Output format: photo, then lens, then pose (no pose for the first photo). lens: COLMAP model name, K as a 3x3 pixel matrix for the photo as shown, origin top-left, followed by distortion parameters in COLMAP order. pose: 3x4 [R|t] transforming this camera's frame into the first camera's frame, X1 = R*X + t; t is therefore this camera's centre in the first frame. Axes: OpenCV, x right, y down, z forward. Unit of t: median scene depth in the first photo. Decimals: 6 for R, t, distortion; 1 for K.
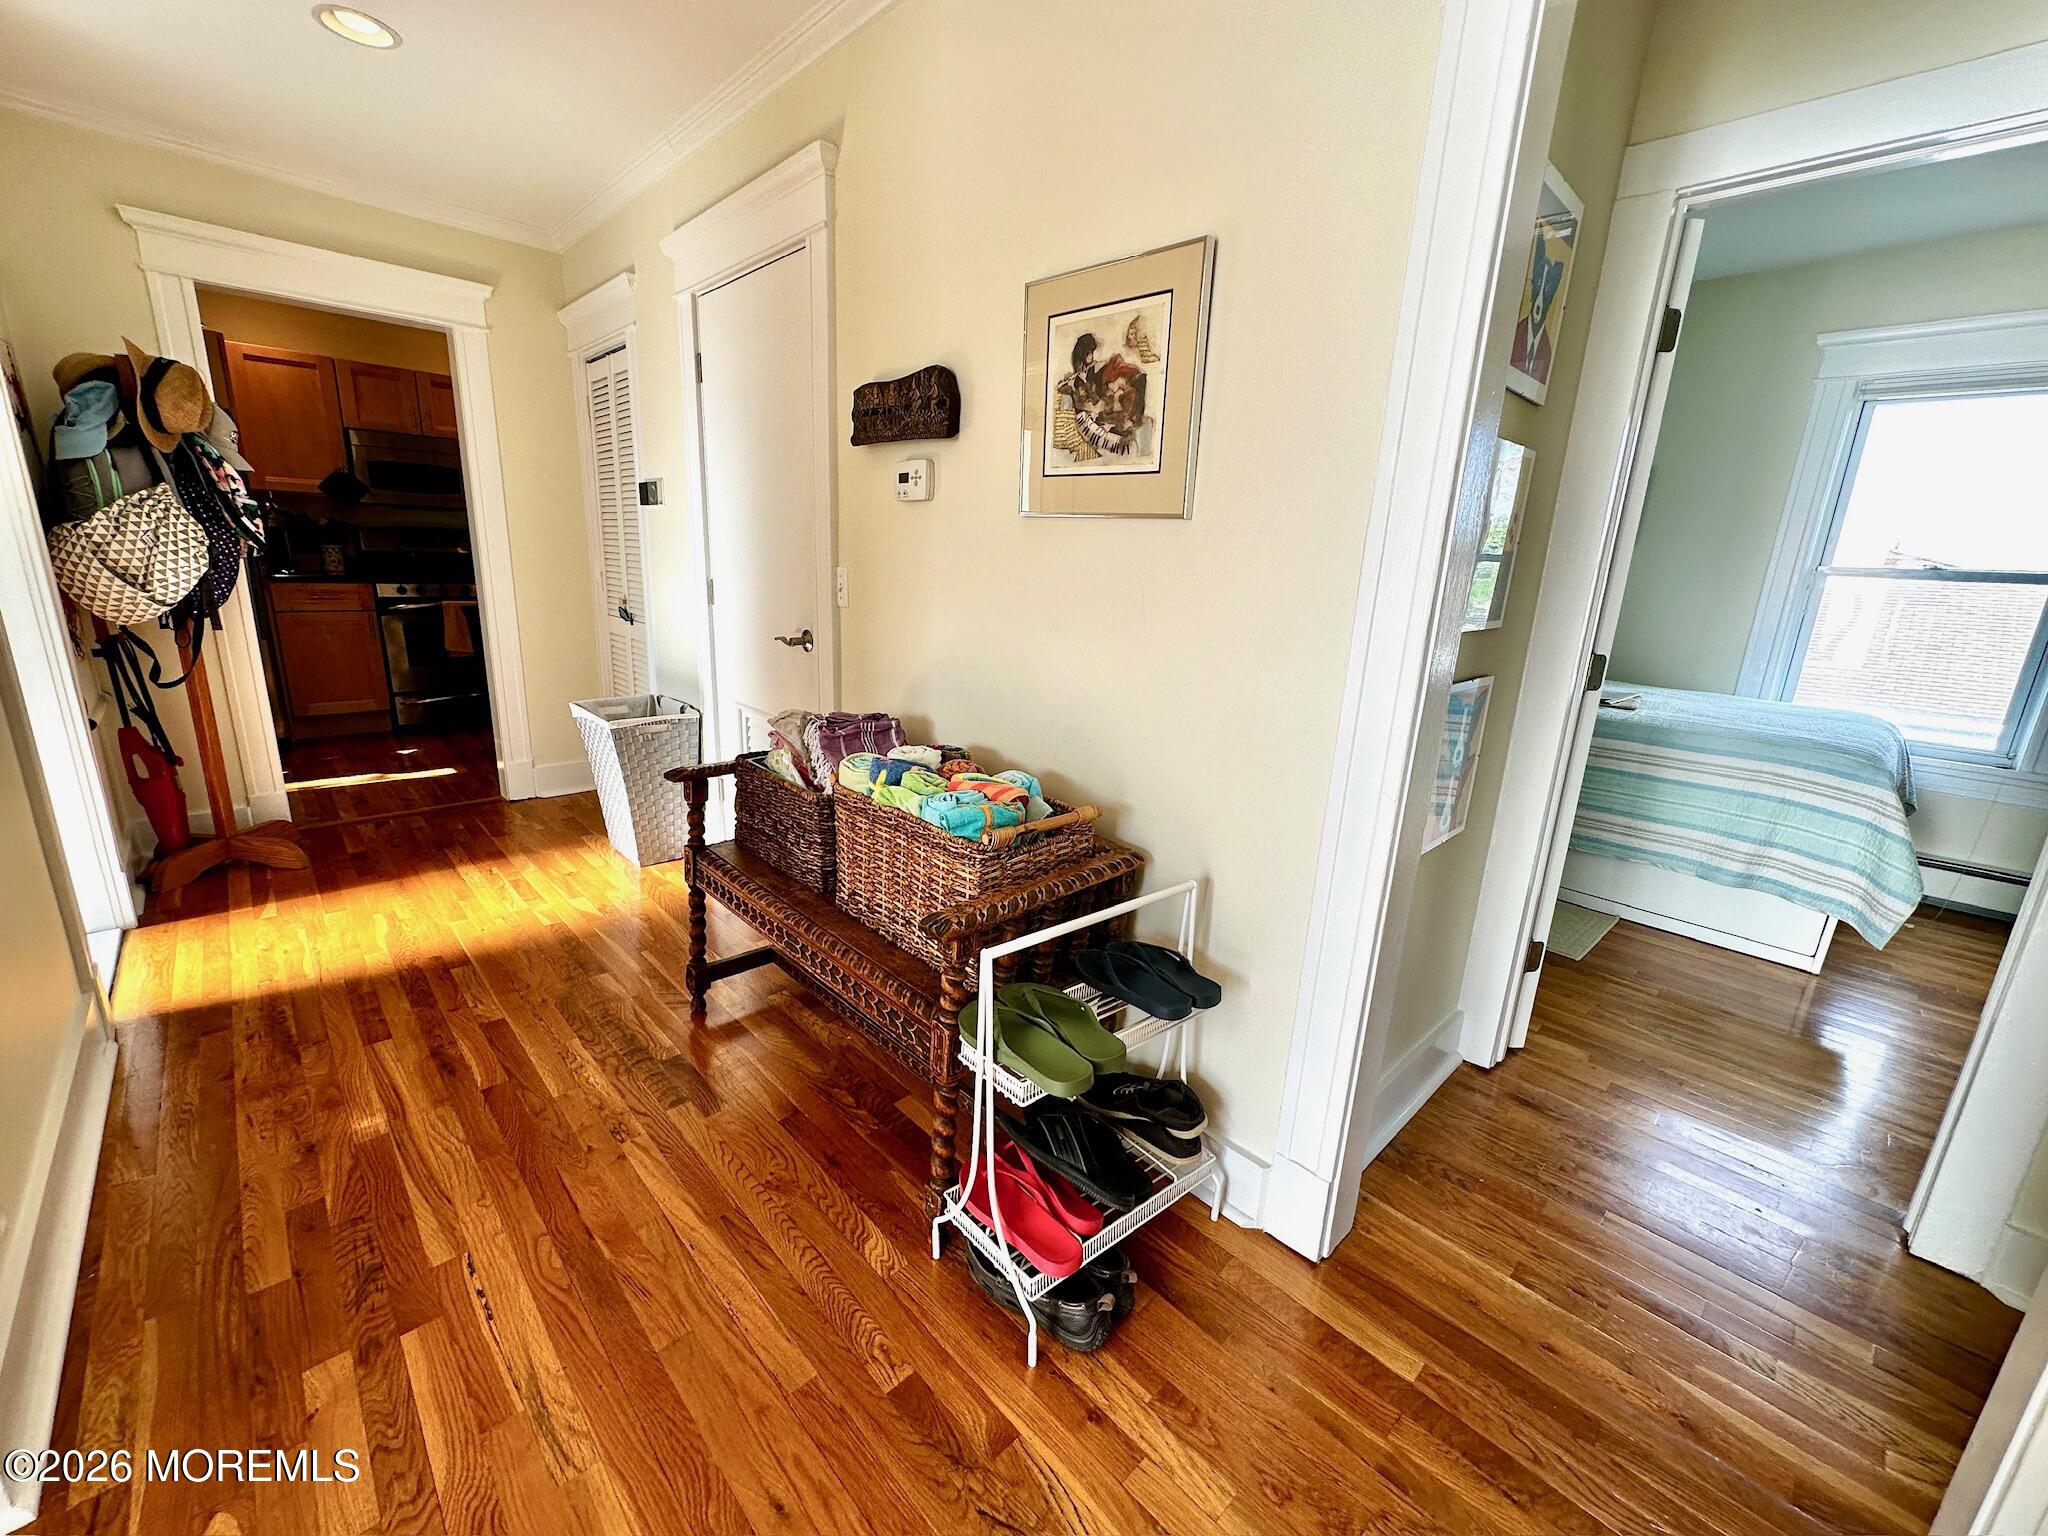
lens RADIAL K [[818.1, 0, 1023.7], [0, 818.1, 766.3], [0, 0, 1]] dist [-0.000134, -0.000169]
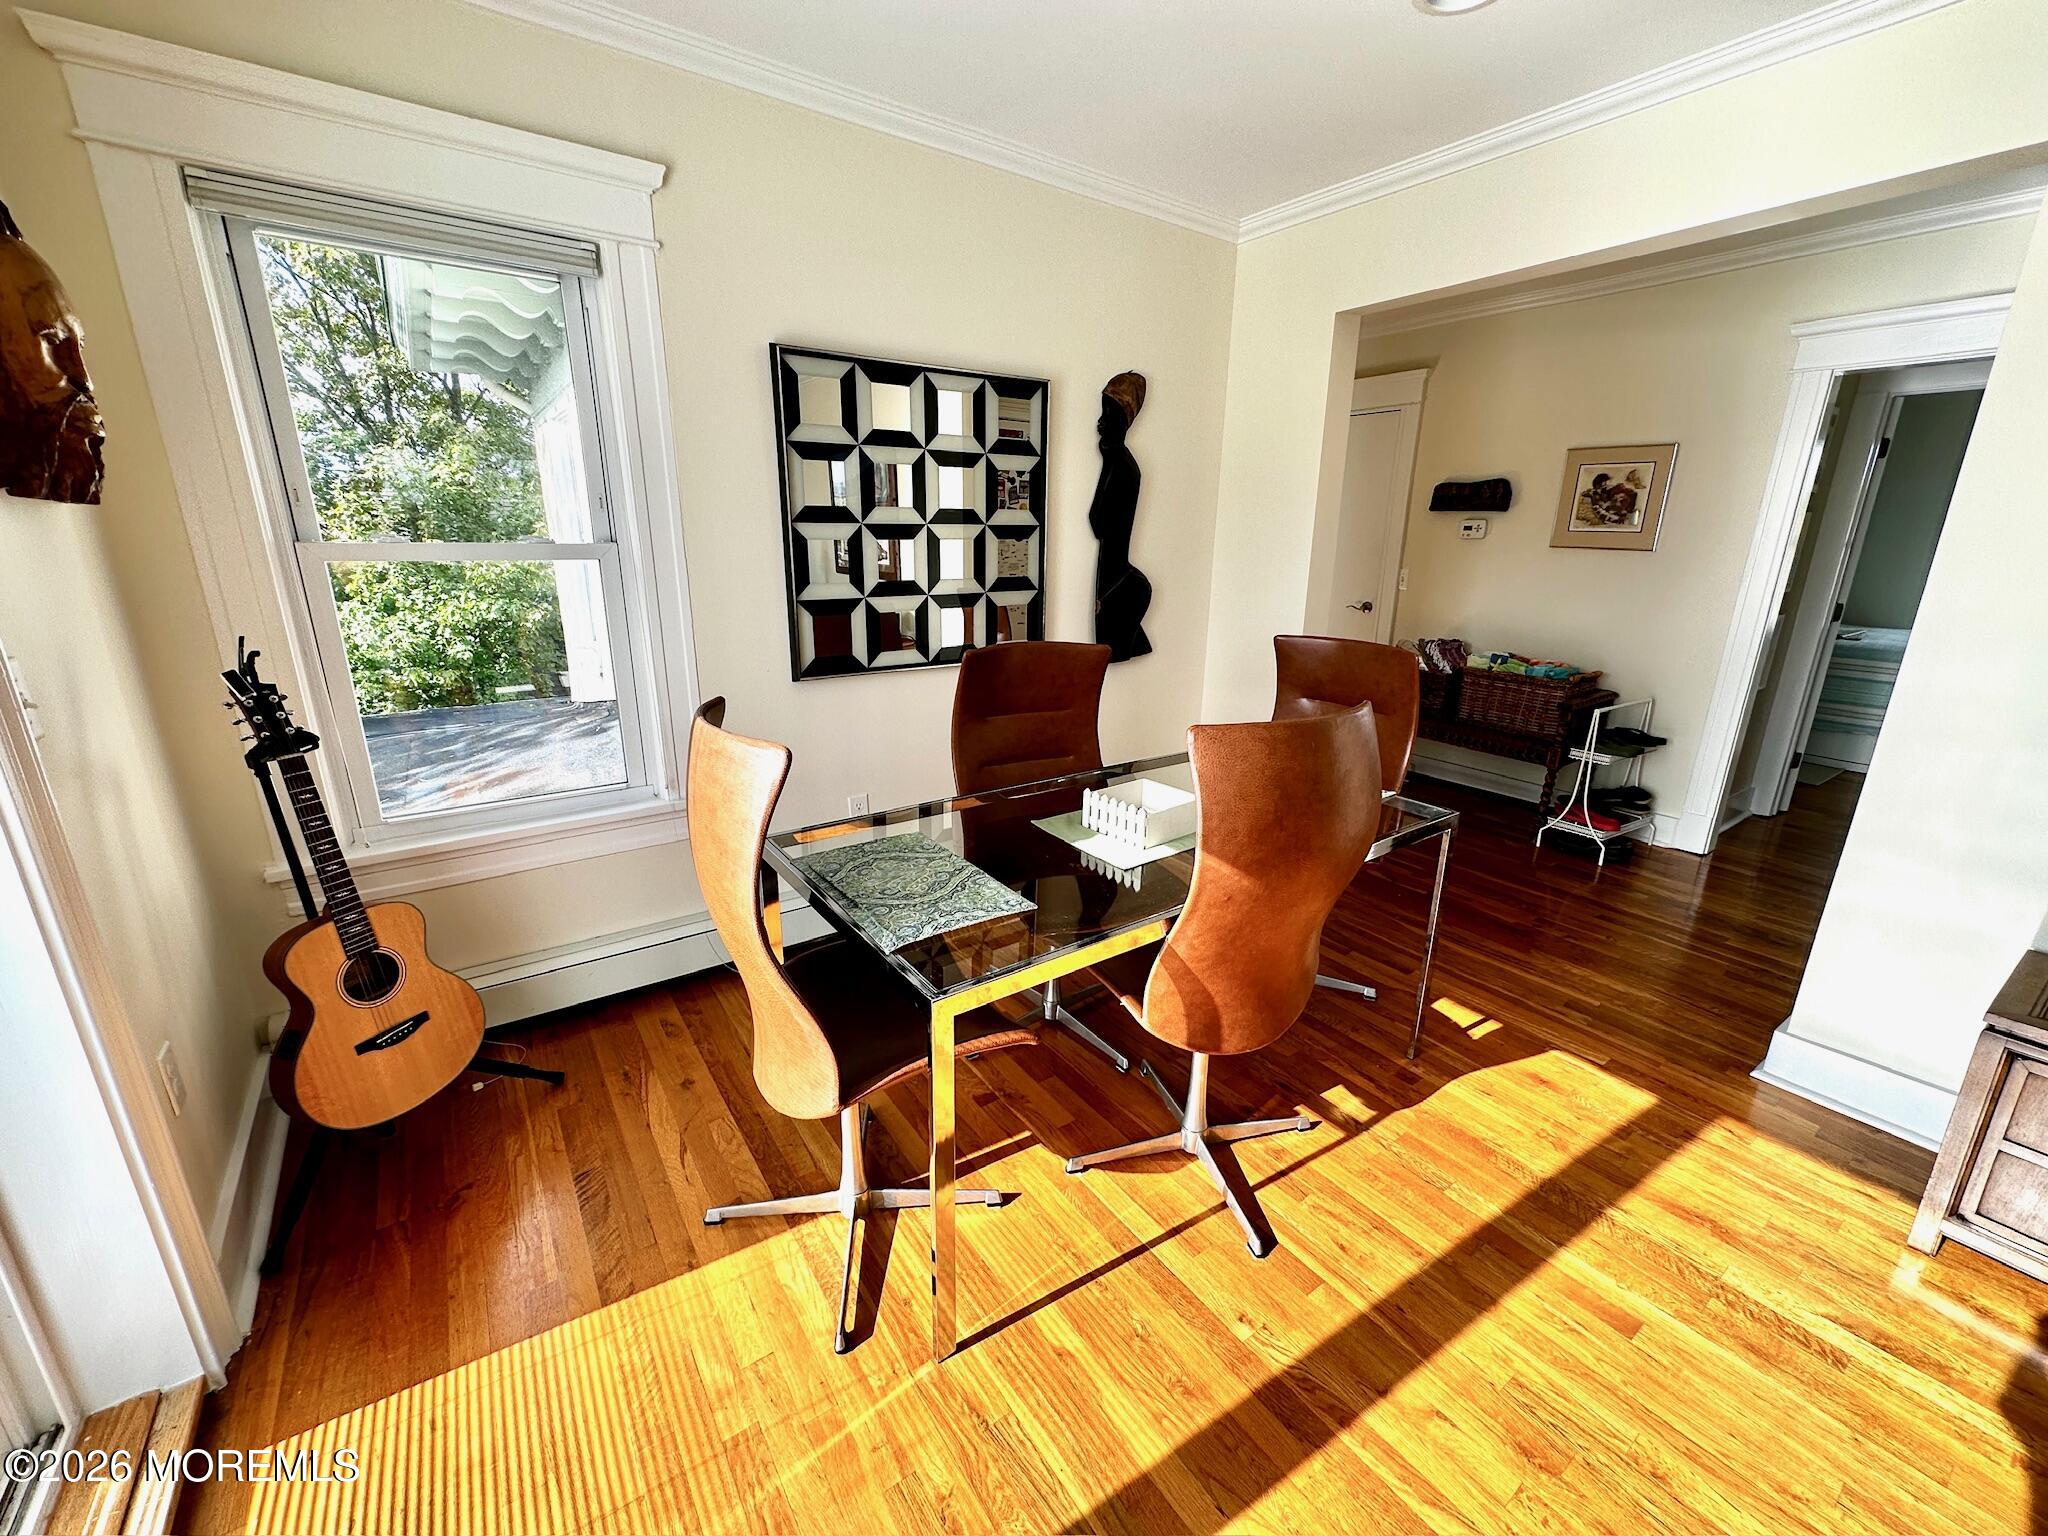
lens RADIAL K [[818.1, 0, 1023.7], [0, 818.1, 766.3], [0, 0, 1]] dist [-0.000134, -0.000169]
pose [[0.987987, 0.008092, -0.154323, -1.081112], [-0.003650, 0.999571, 0.029043, 0.235589], [0.154492, -0.028131, 0.987593, -1.463429]]
